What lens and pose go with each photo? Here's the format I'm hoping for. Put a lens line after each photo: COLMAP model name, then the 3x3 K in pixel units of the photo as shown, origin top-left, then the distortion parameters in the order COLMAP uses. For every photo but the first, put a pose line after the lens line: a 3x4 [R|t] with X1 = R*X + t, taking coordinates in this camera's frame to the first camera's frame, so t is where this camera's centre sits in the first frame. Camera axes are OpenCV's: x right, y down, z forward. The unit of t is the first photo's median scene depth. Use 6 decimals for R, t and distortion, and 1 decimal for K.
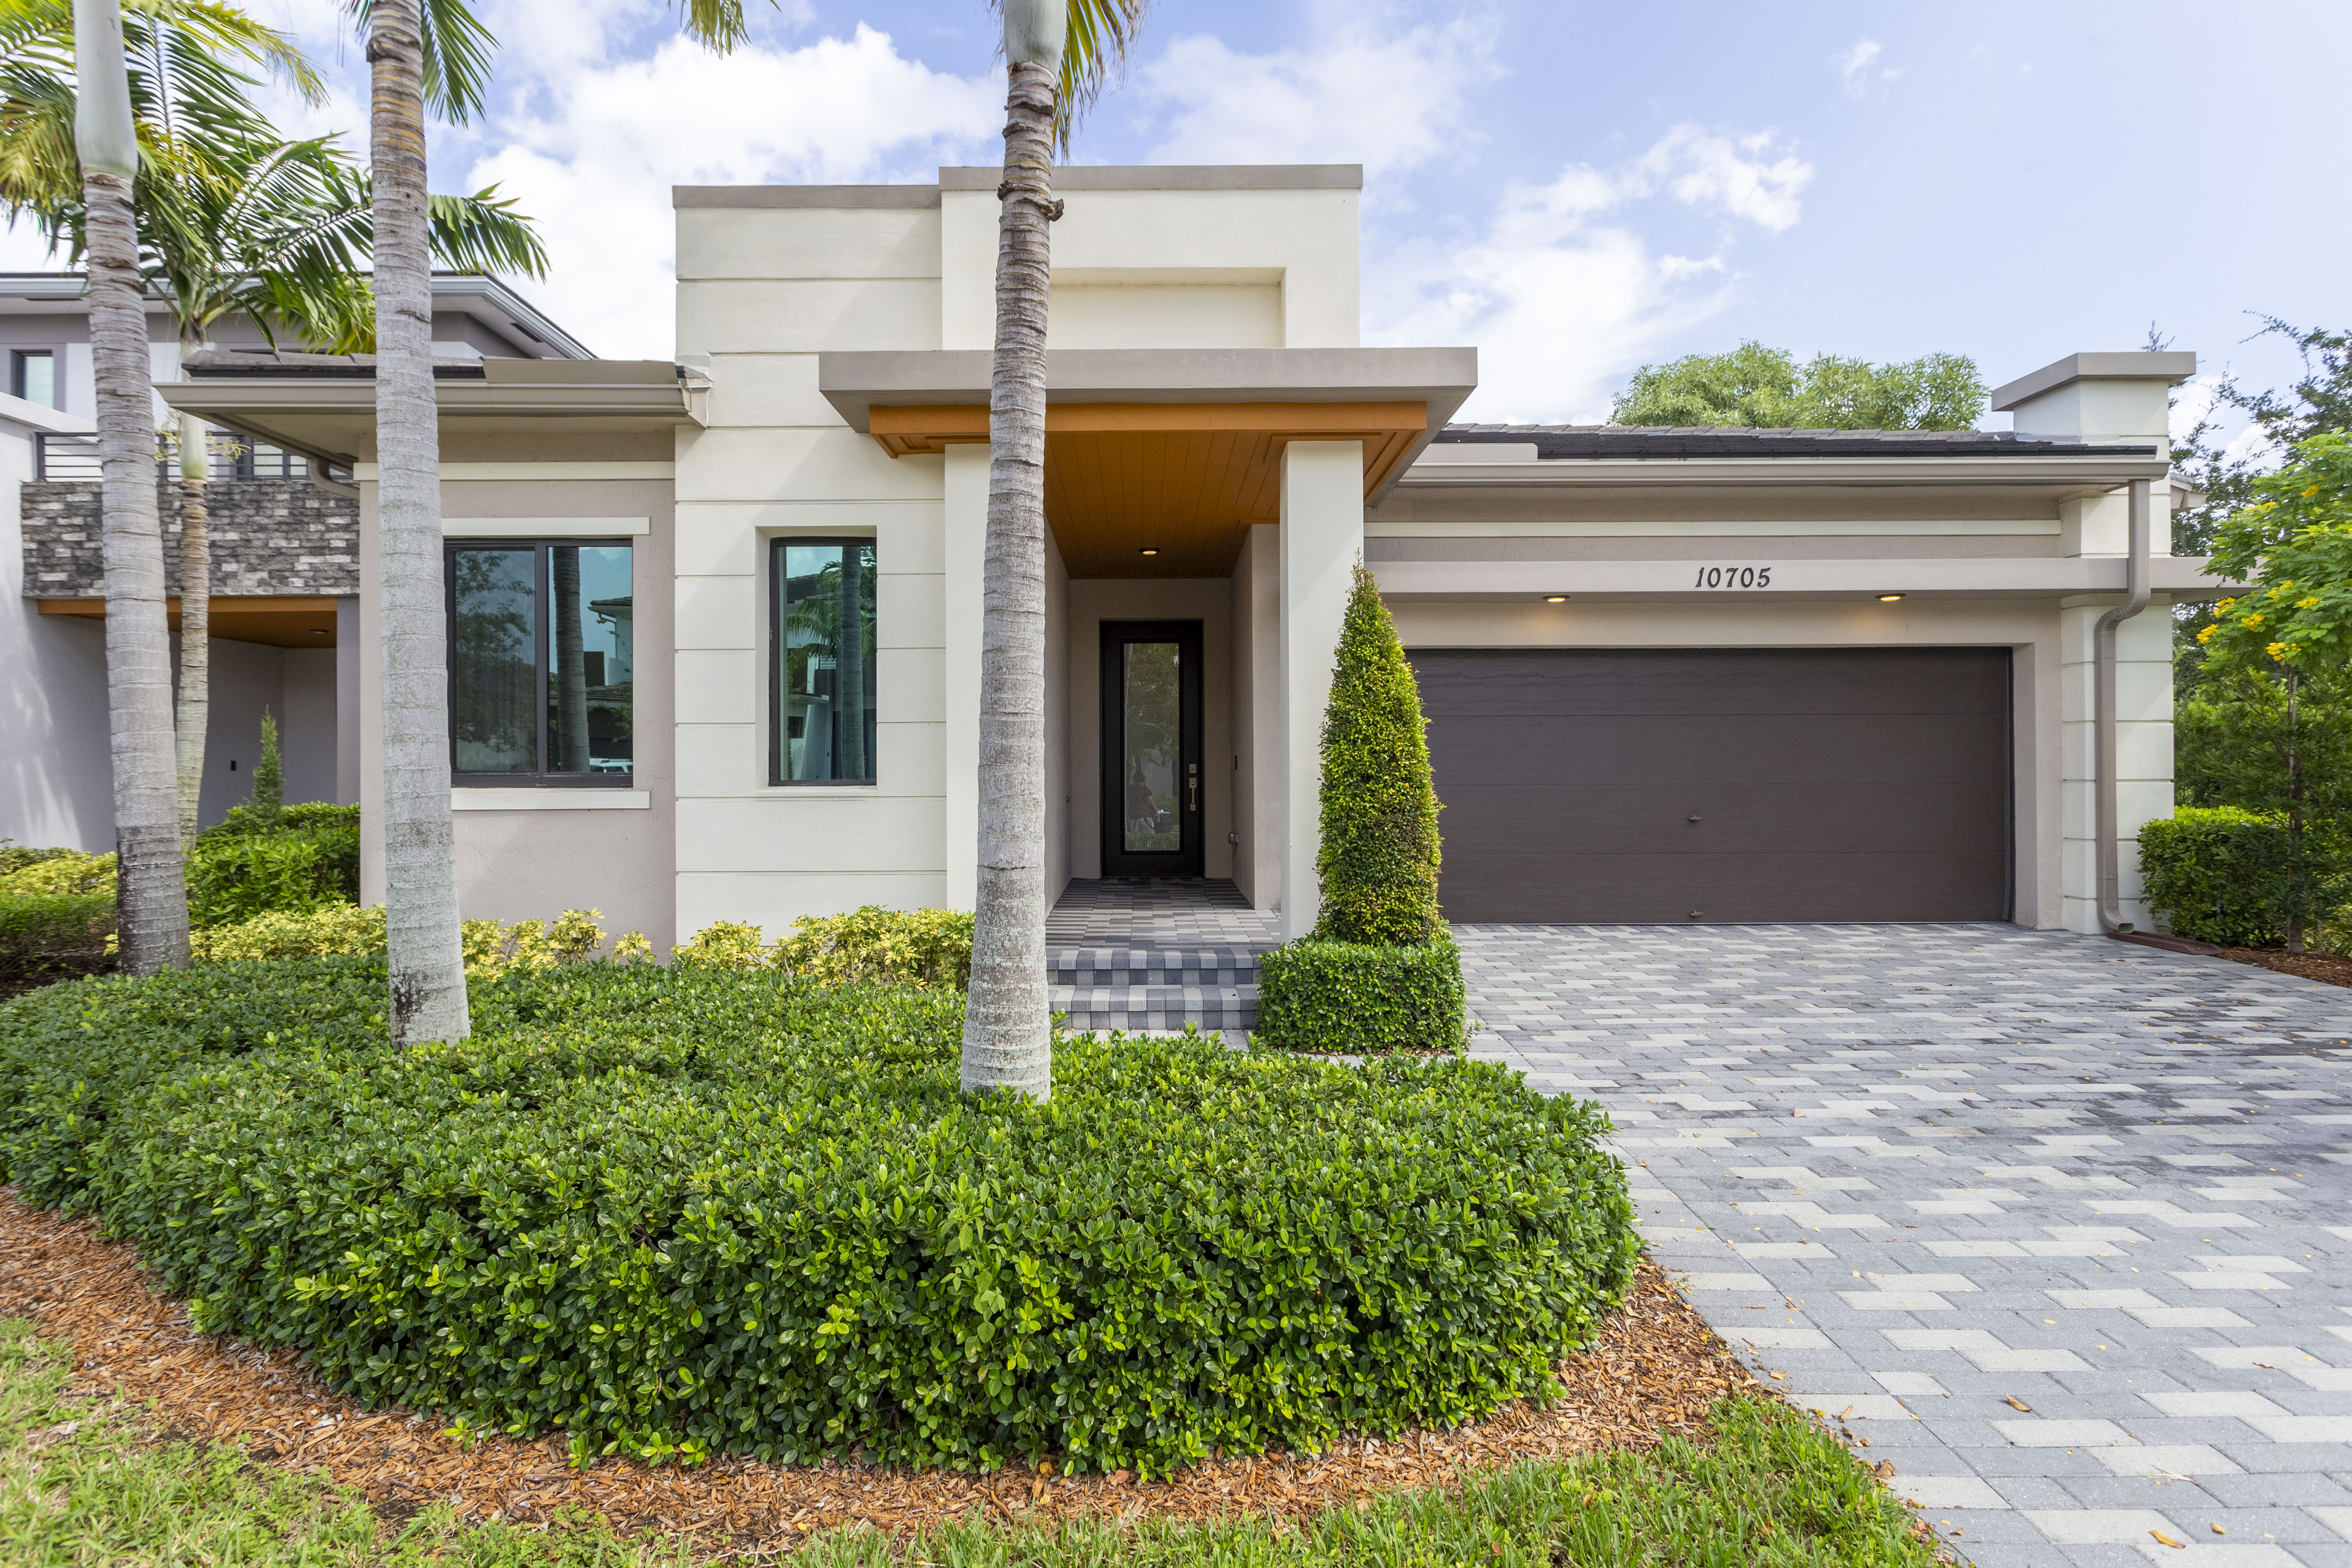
lens RADIAL K [[1145.0, 0, 1158.0], [0, 1145.0, 762.8], [0, 0, 1]] dist [0.005128, 0.000229]
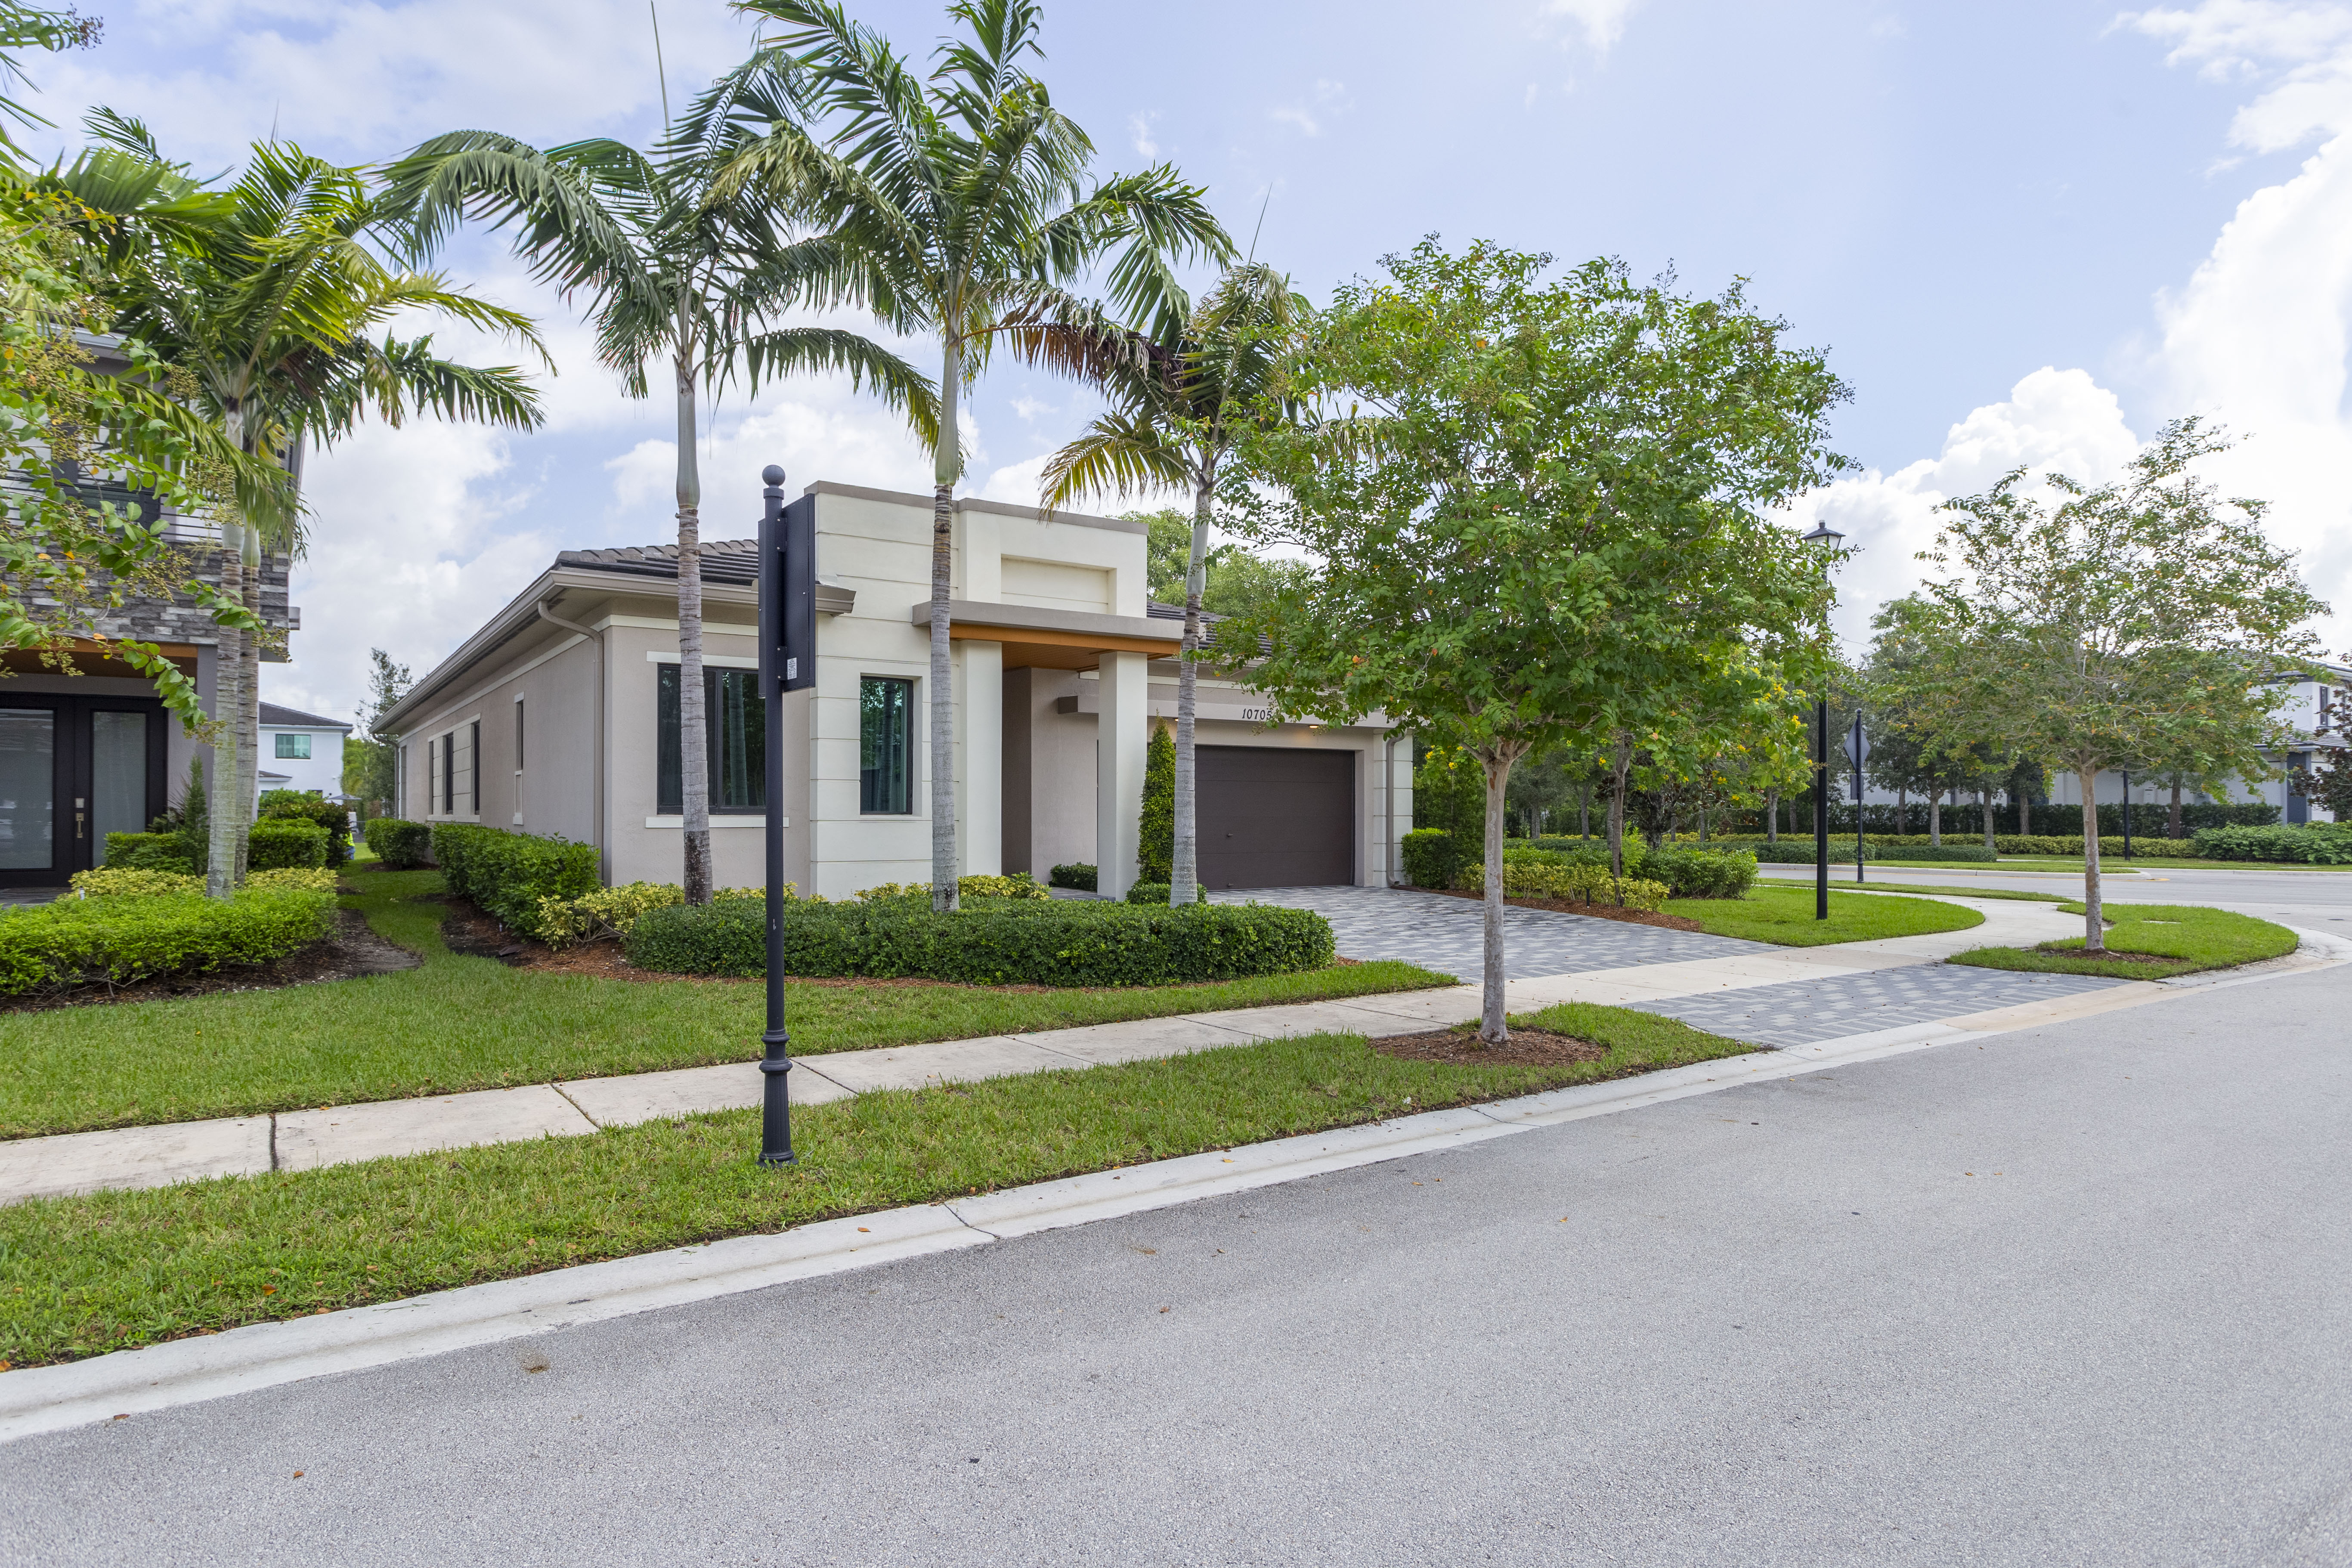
lens RADIAL K [[1351.2, 0, 1186.8], [0, 1351.2, 816.5], [0, 0, 1]] dist [-0.002043, -0.000318]
pose [[0.822215, 0.005312, 0.569152, -0.955370], [-0.011338, 0.999911, 0.007048, 0.002546], [-0.569063, -0.012248, 0.822202, -0.890613]]
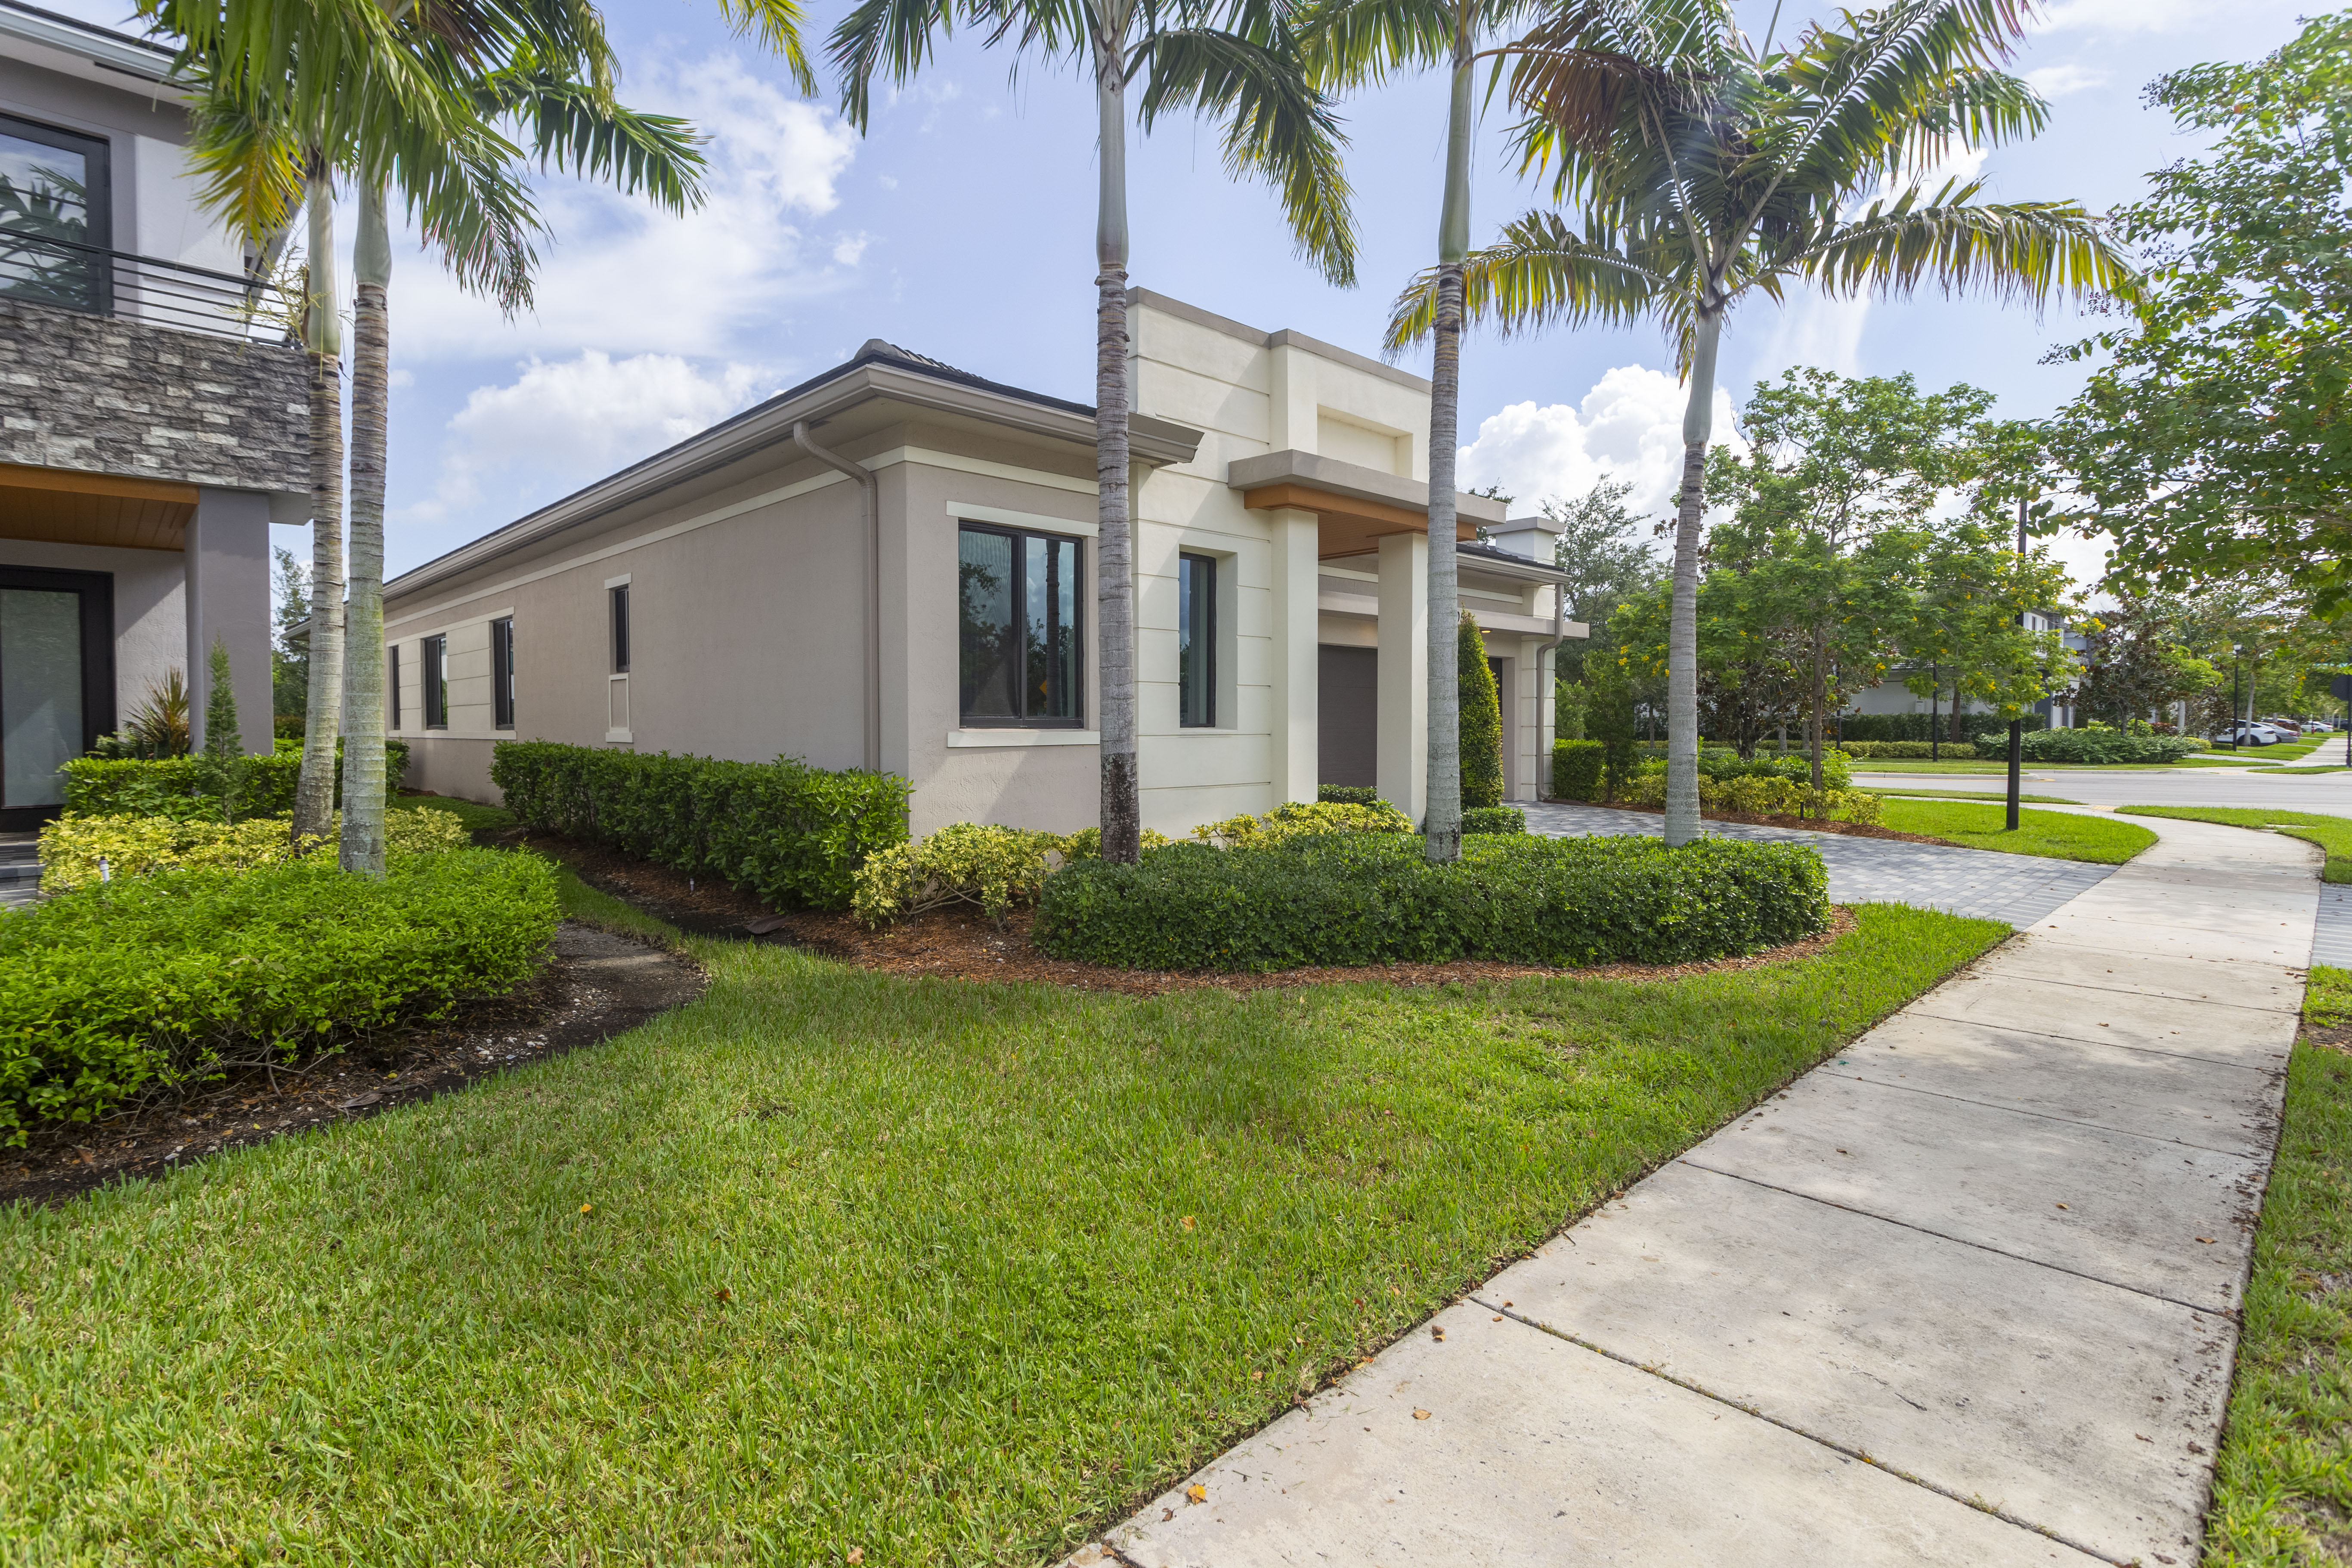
lens RADIAL K [[1145.0, 0, 1158.0], [0, 1145.0, 762.8], [0, 0, 1]] dist [0.005128, 0.000229]
pose [[0.719763, -0.019607, 0.693943, -1.126731], [-0.007826, 0.999308, 0.036352, 0.011031], [-0.694176, -0.031596, 0.719111, -0.008927]]
